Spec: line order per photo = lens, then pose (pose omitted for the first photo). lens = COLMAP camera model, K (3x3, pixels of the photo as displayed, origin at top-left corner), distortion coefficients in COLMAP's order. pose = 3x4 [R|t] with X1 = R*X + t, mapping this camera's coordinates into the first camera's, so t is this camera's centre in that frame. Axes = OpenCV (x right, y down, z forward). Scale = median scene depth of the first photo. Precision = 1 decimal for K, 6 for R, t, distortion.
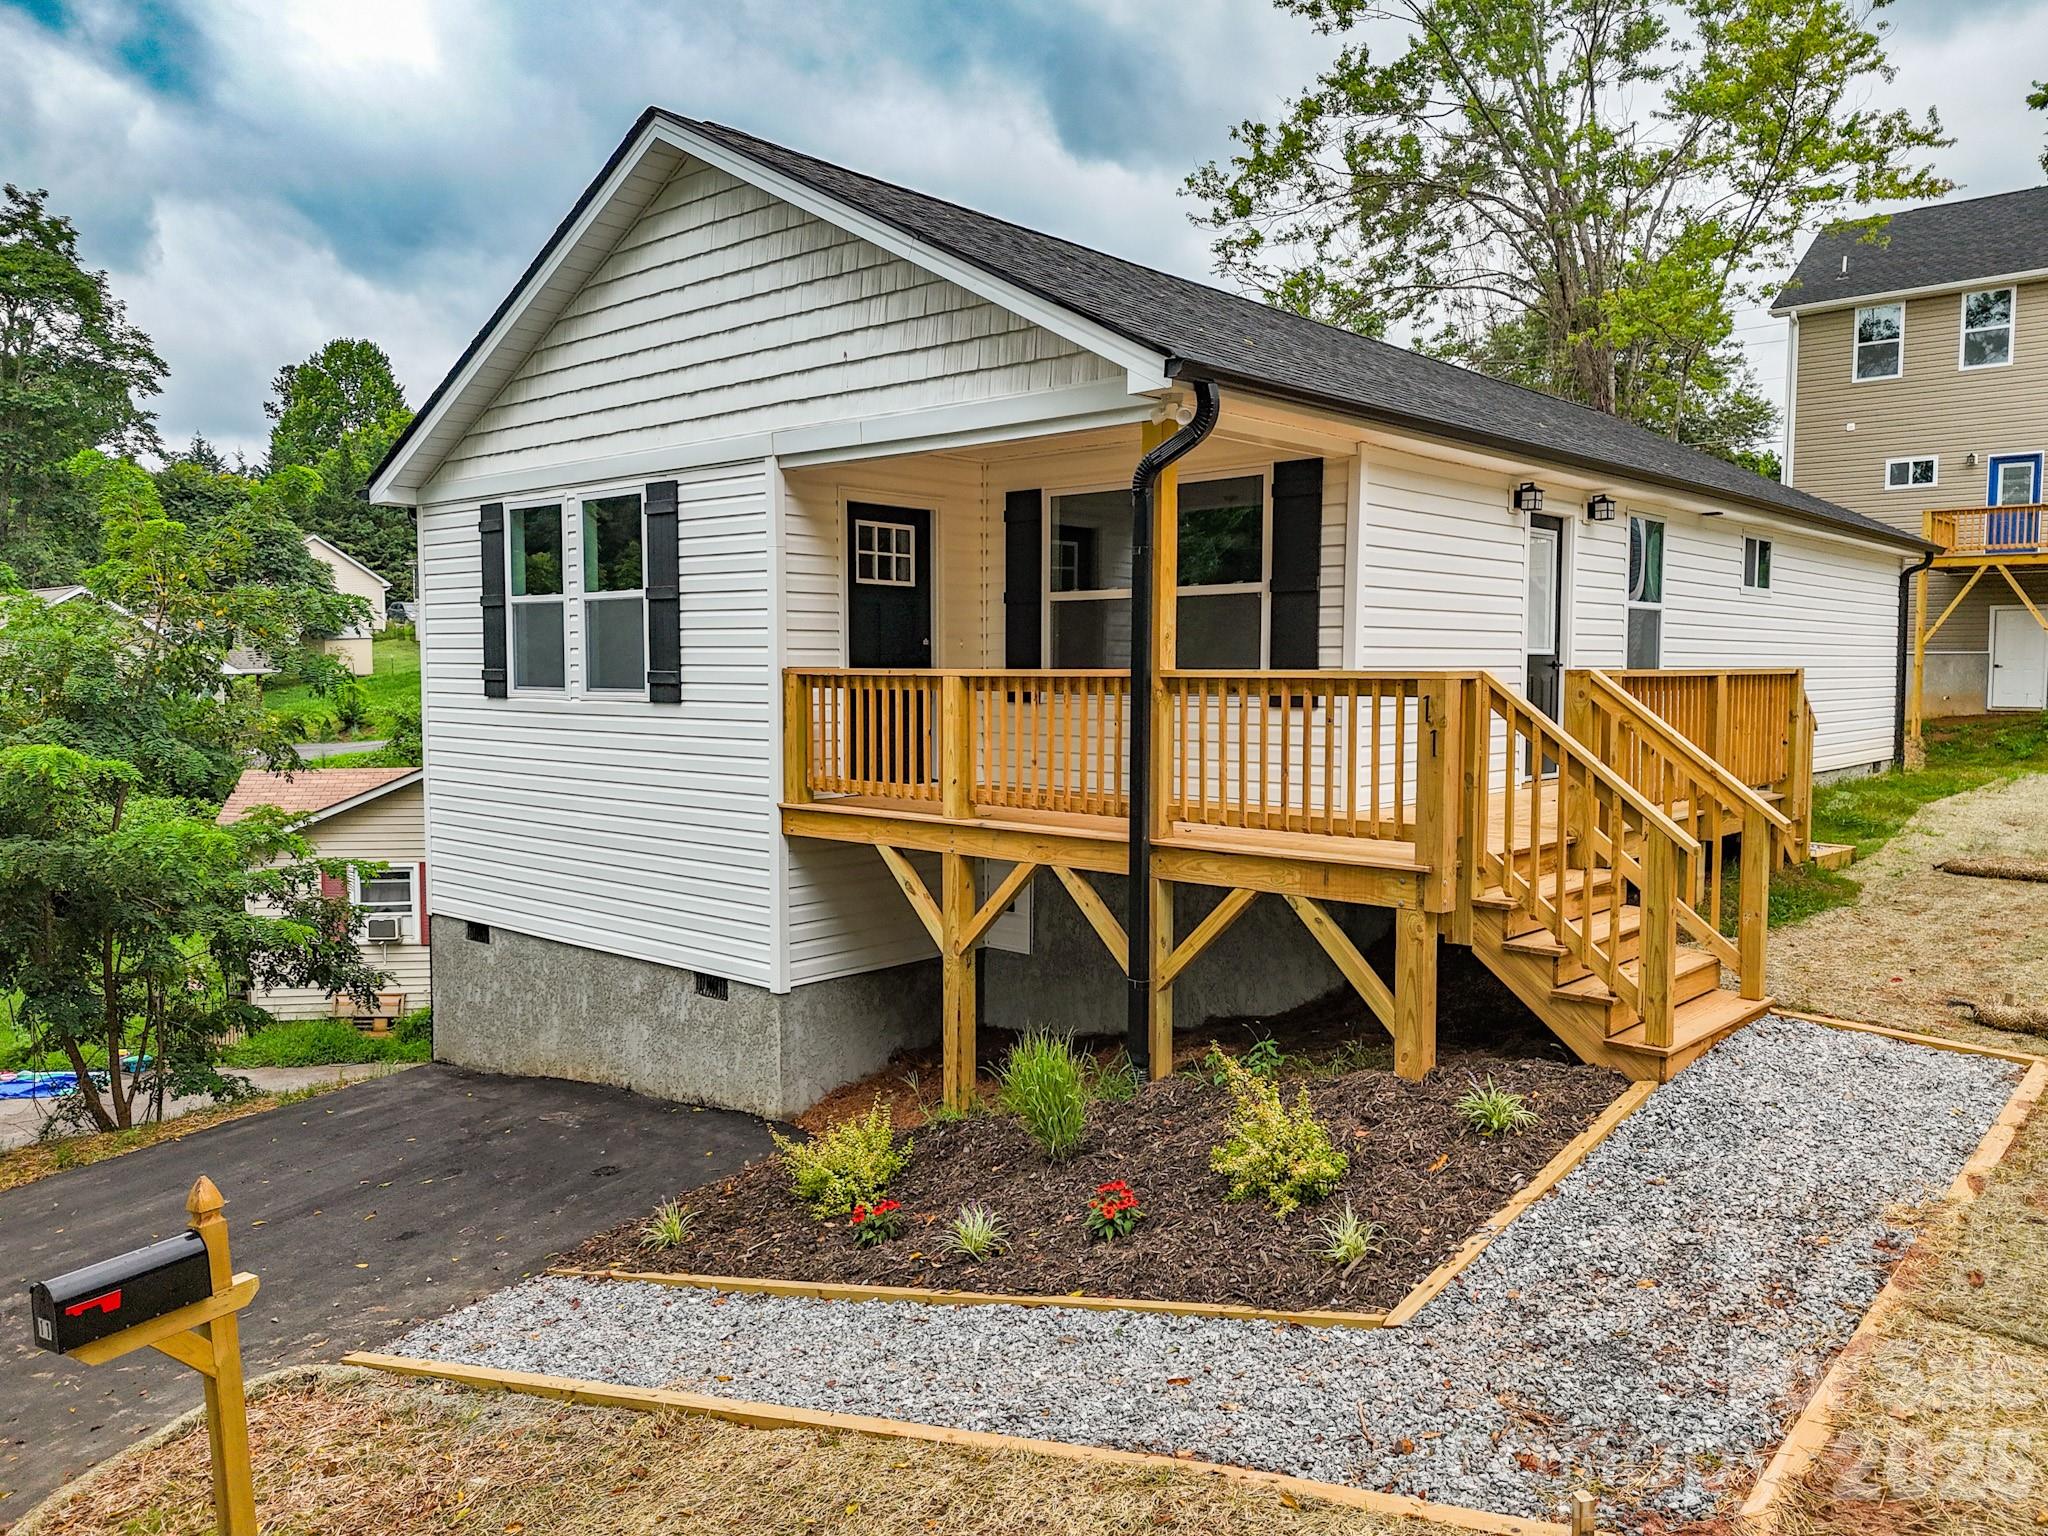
lens RADIAL K [[1518.2, 0, 1033.6], [0, 1518.2, 771.9], [0, 0, 1]] dist [0.041219, -0.016572]
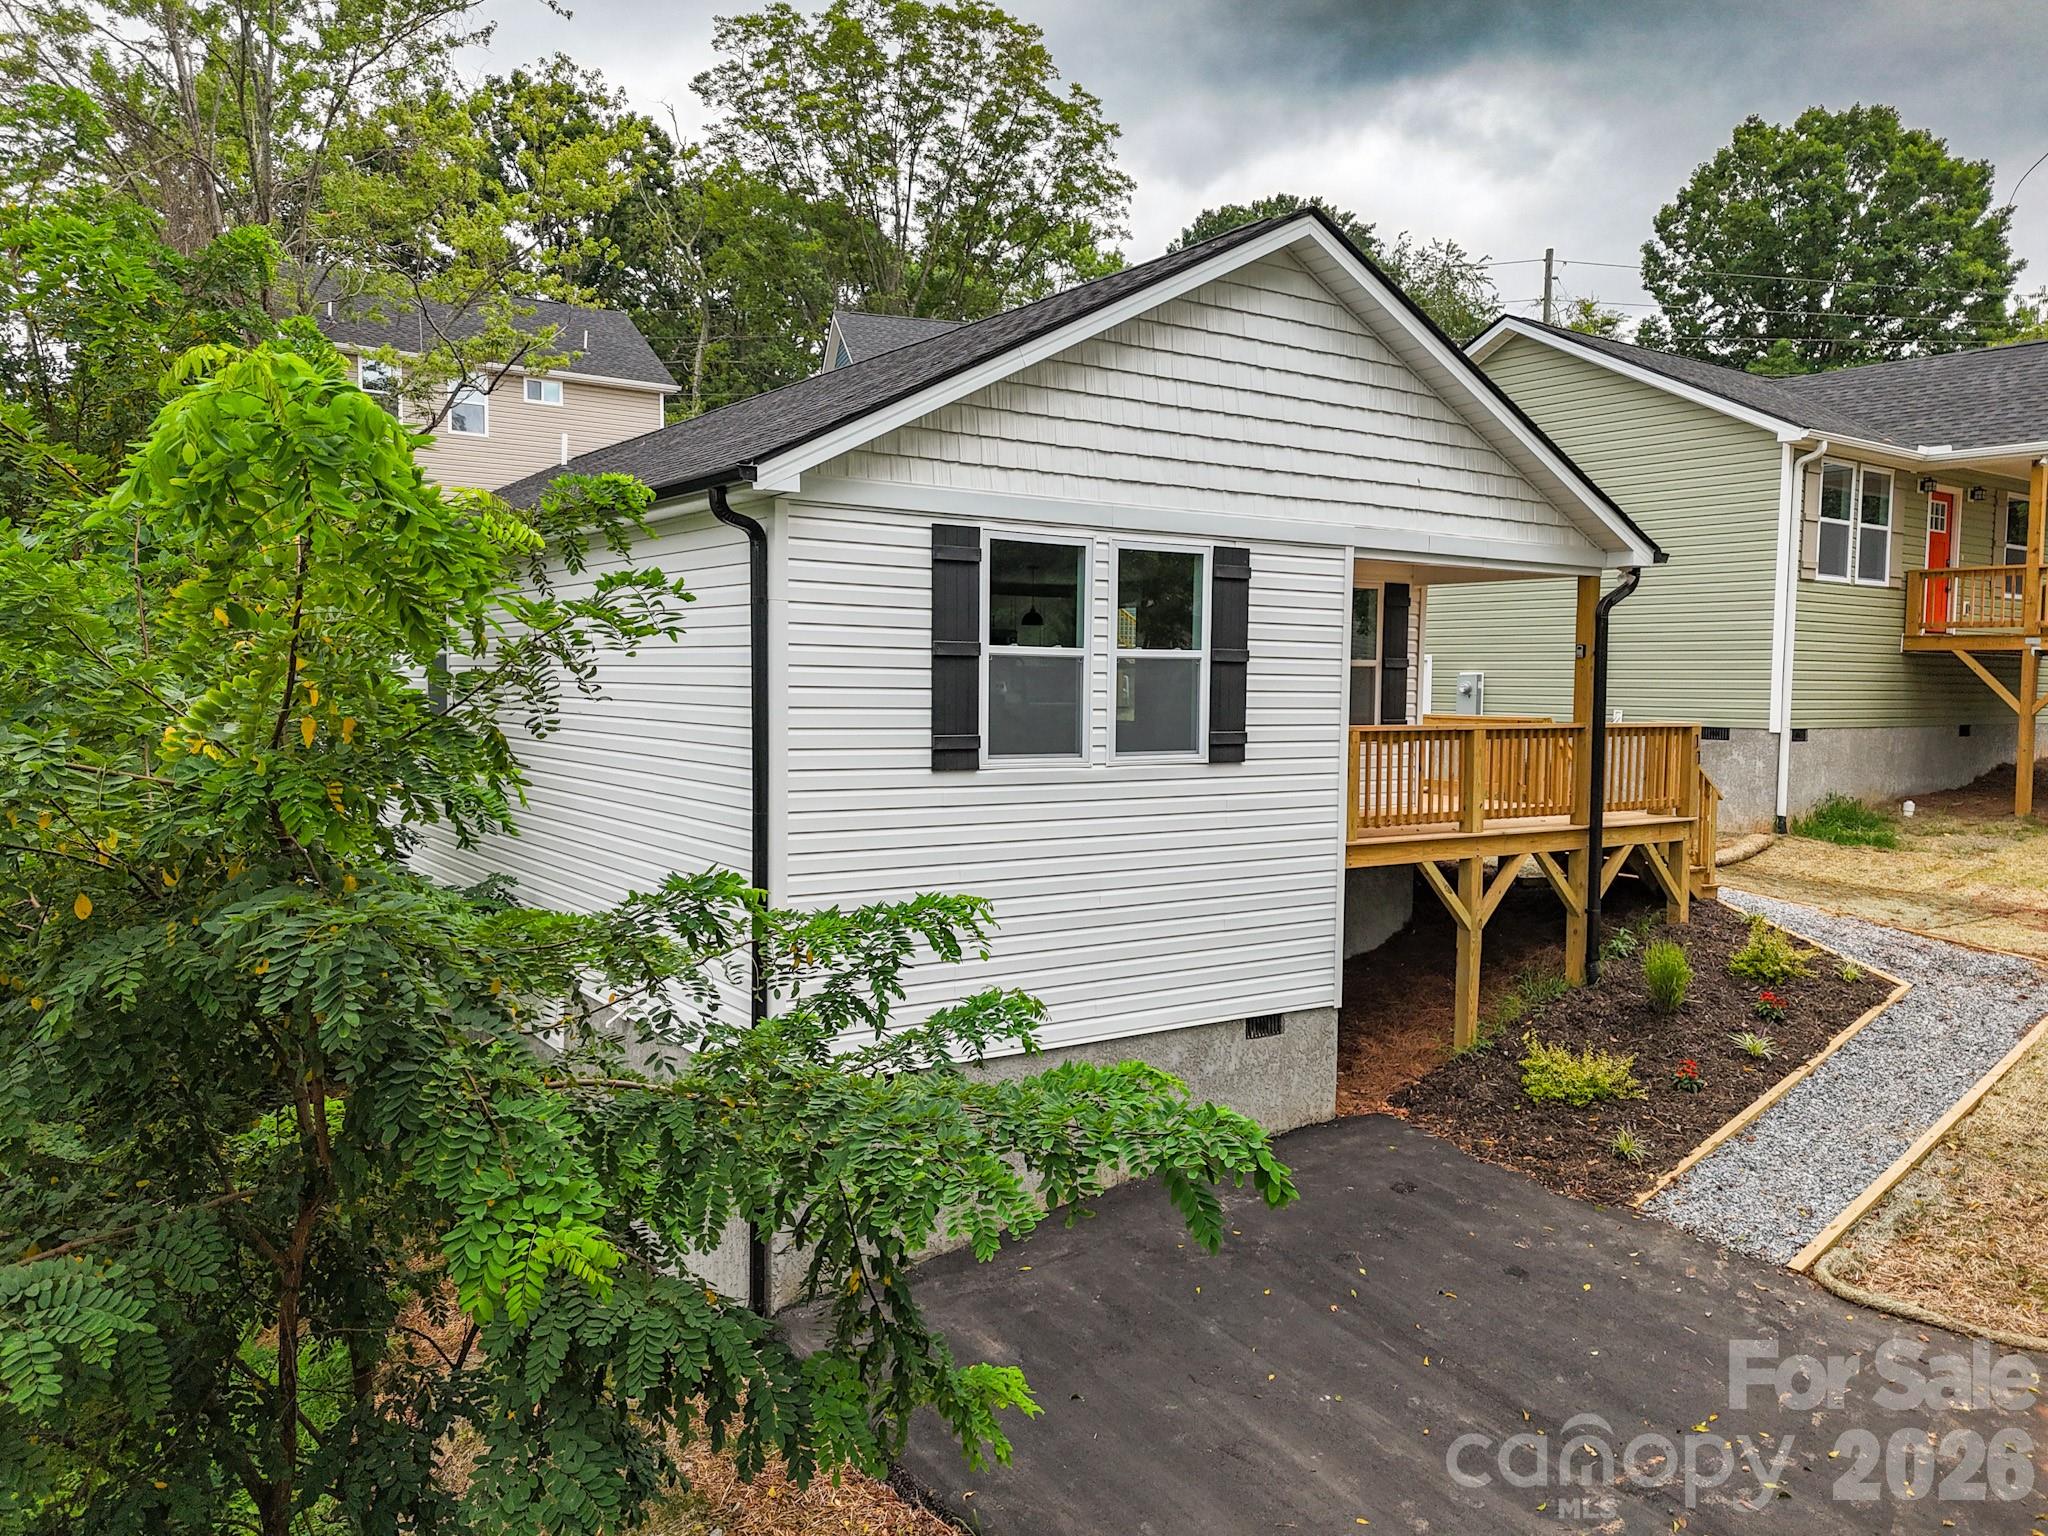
lens RADIAL K [[1518.2, 0, 1029.2], [0, 1518.2, 755.8], [0, 0, 1]] dist [0.041219, -0.016572]
pose [[0.251261, -0.046803, 0.966787, -1.244927], [0.057402, 0.997793, 0.033386, -0.090630], [-0.966216, 0.047107, 0.253393, 0.862005]]
